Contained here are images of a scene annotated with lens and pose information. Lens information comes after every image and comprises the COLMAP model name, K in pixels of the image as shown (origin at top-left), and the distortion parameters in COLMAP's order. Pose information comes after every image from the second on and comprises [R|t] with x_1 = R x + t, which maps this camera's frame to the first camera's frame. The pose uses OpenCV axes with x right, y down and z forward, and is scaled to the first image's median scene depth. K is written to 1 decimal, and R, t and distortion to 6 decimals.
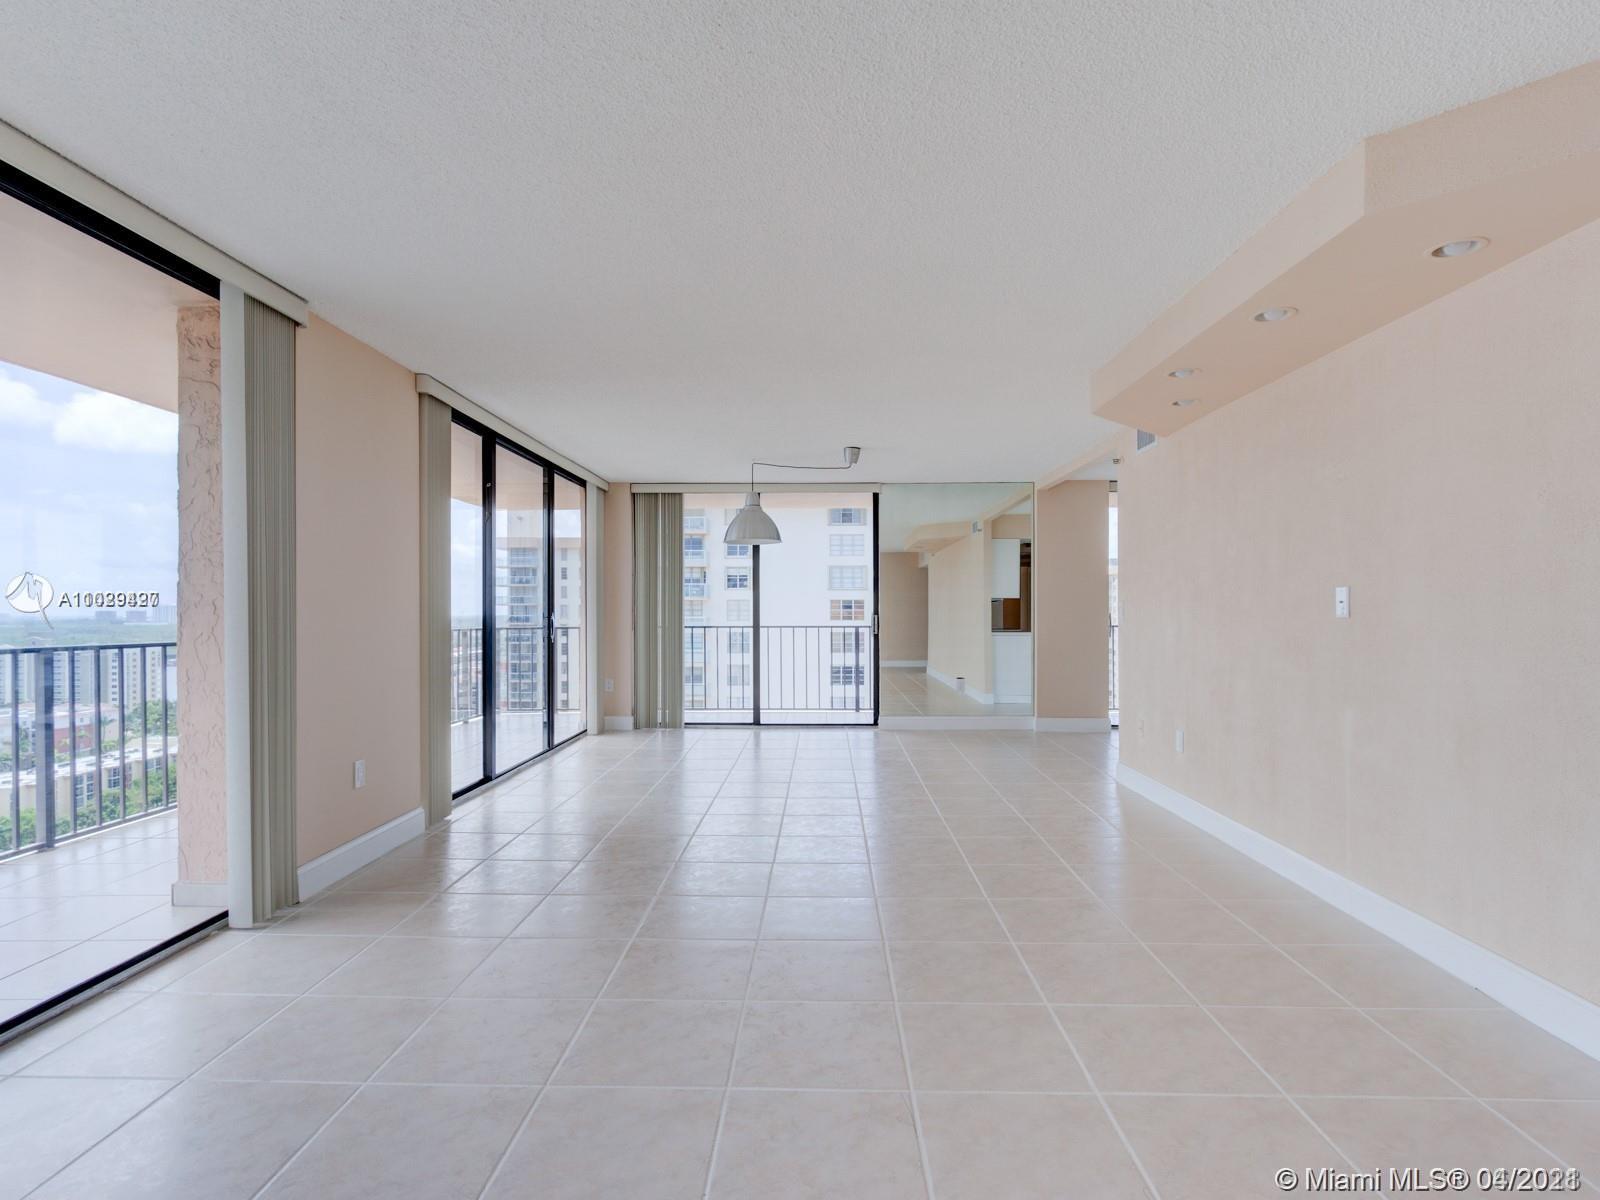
lens RADIAL K [[820.3, 0, 798.8], [0, 820.3, 606.5], [0, 0, 1]] dist [0.008778, -0.003376]
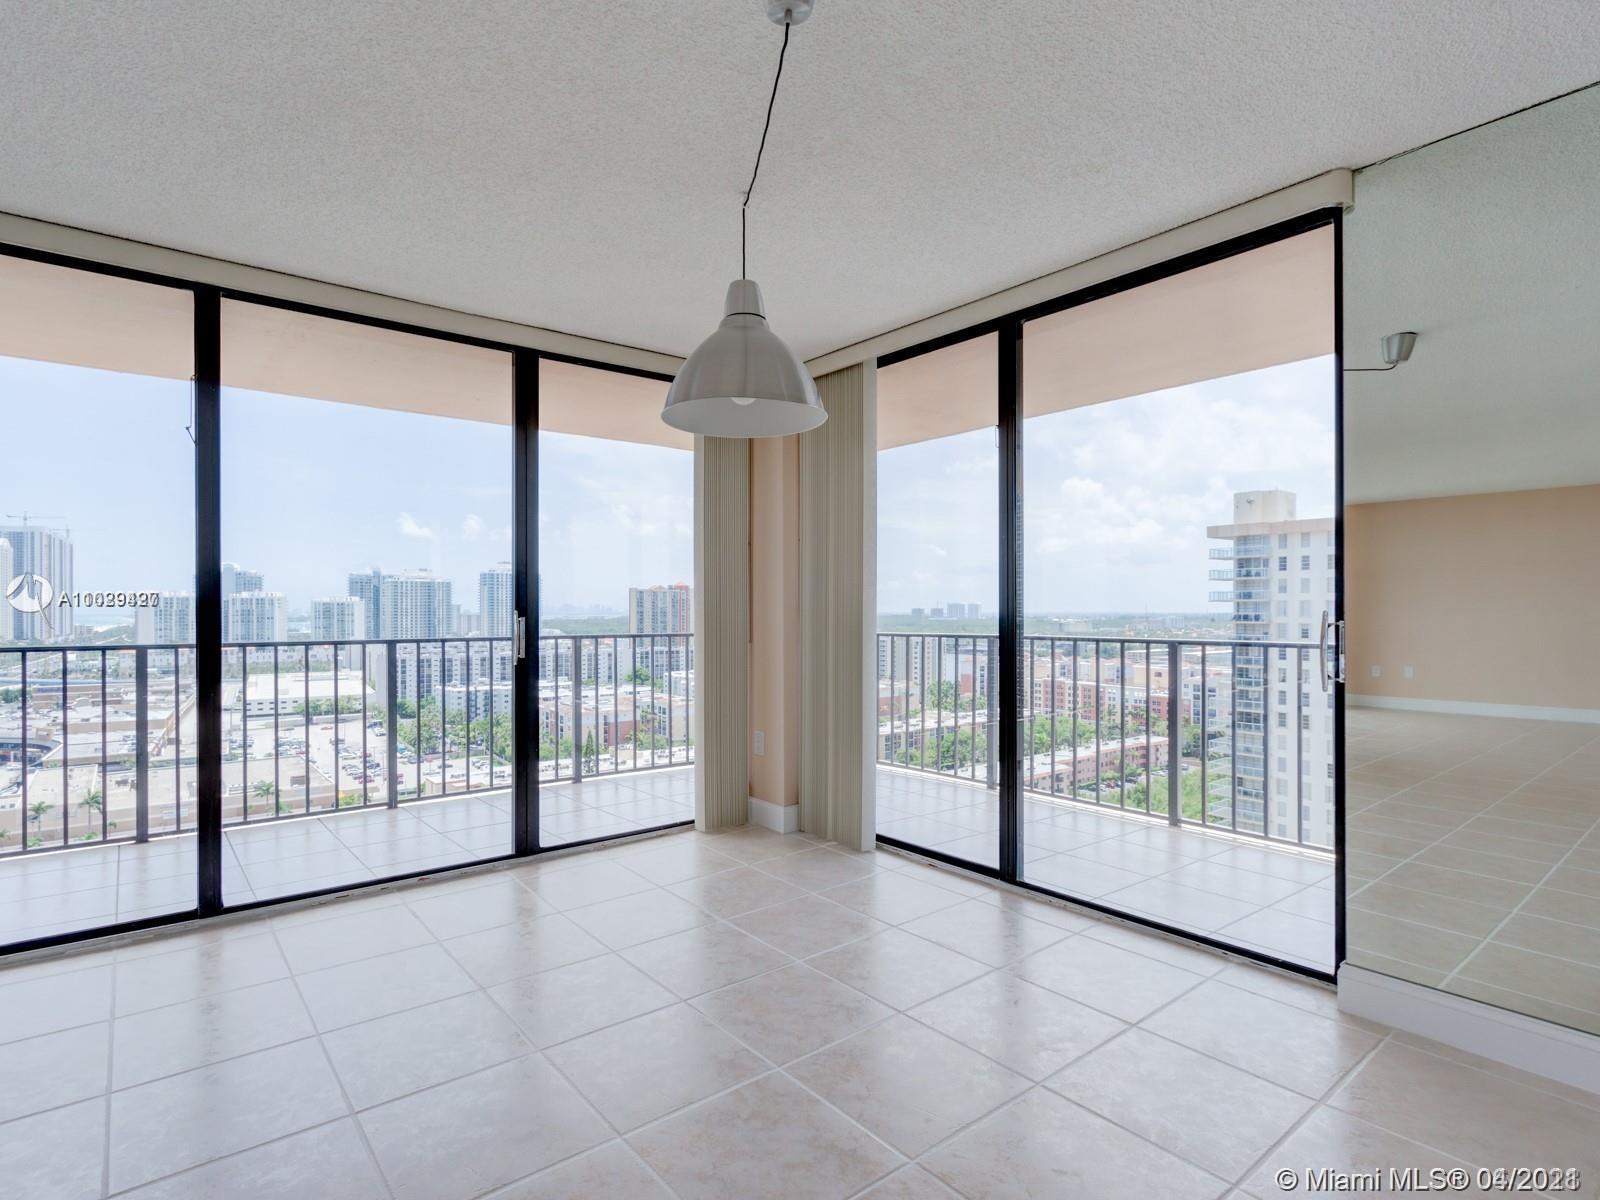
lens RADIAL K [[820.3, 0, 756.3], [0, 820.3, 611.5], [0, 0, 1]] dist [0.008778, -0.003376]
pose [[0.623263, 0.002497, -0.782008, 0.114578], [0.005082, 0.999961, 0.007243, 0.000639], [0.781996, -0.008488, 0.623226, 0.368351]]
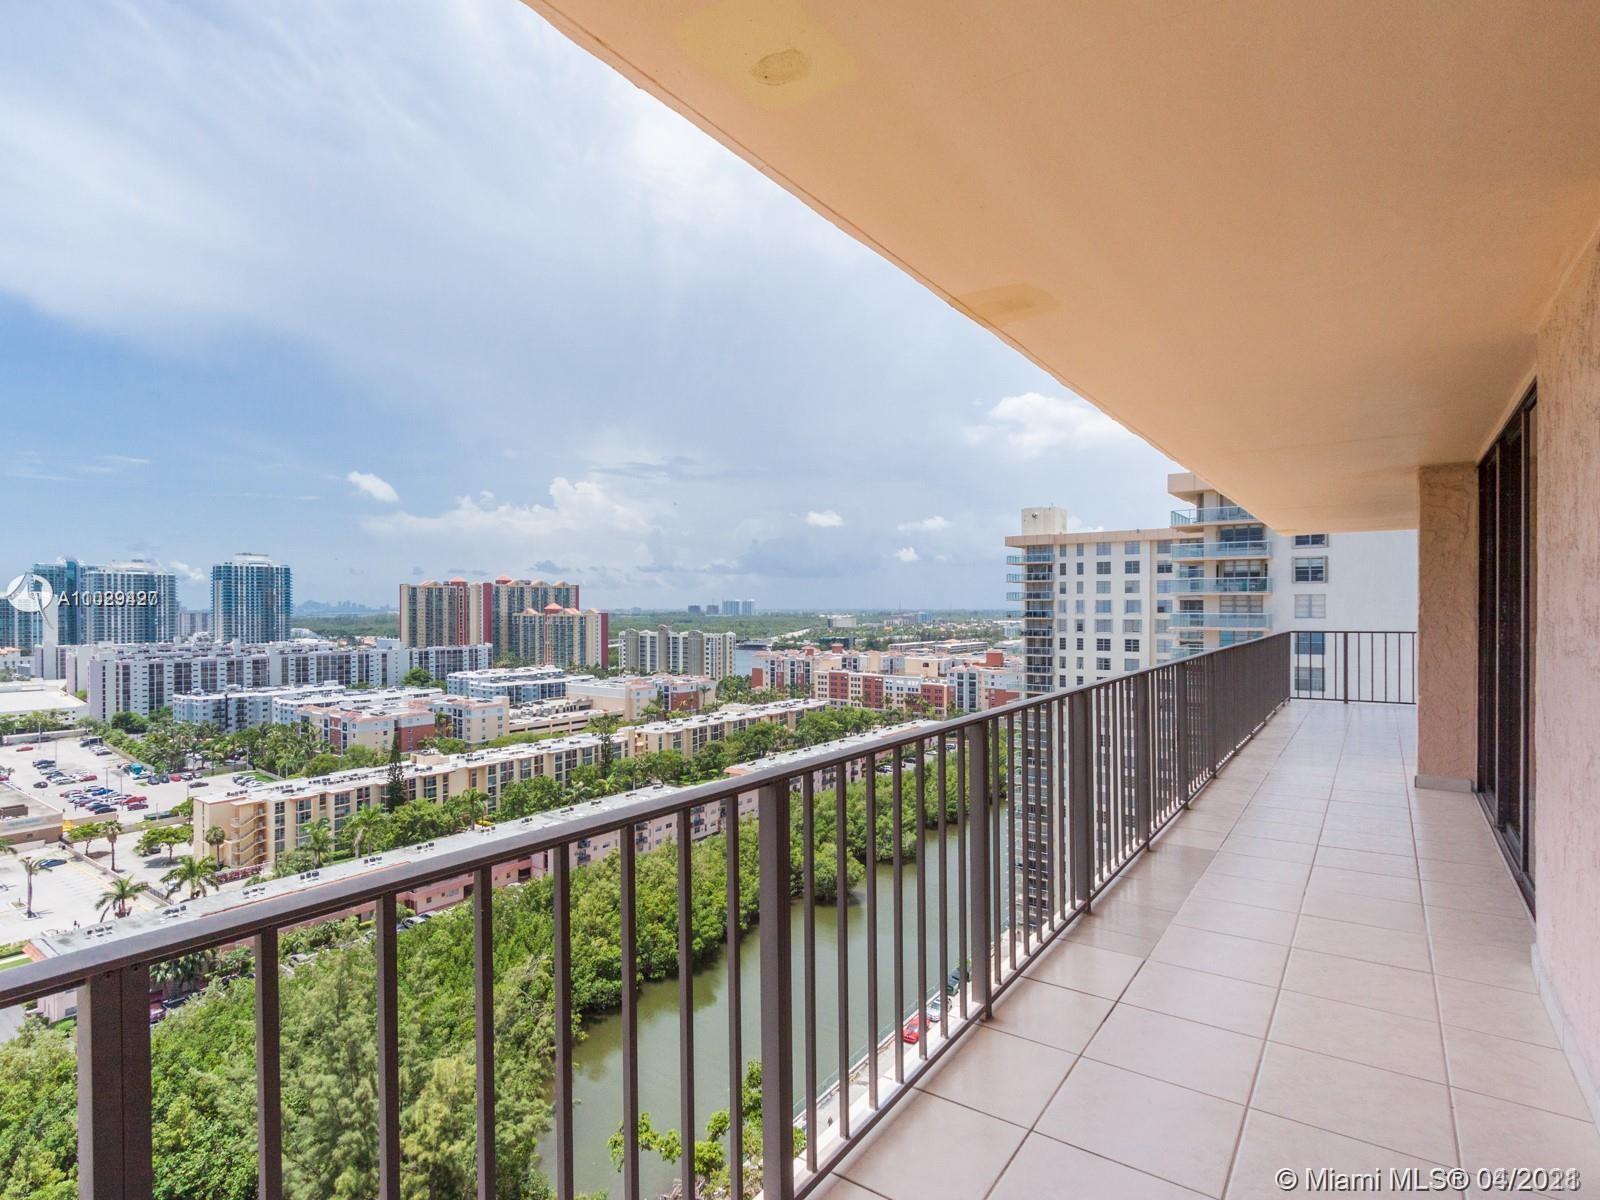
lens RADIAL K [[820.3, 0, 753.6], [0, 820.3, 607.0], [0, 0, 1]] dist [0.008778, -0.003376]
pose [[0.812575, 0.000679, -0.582856, -0.192439], [0.003920, 0.999970, 0.006629, -0.013019], [0.582843, -0.007671, 0.812548, -0.319005]]
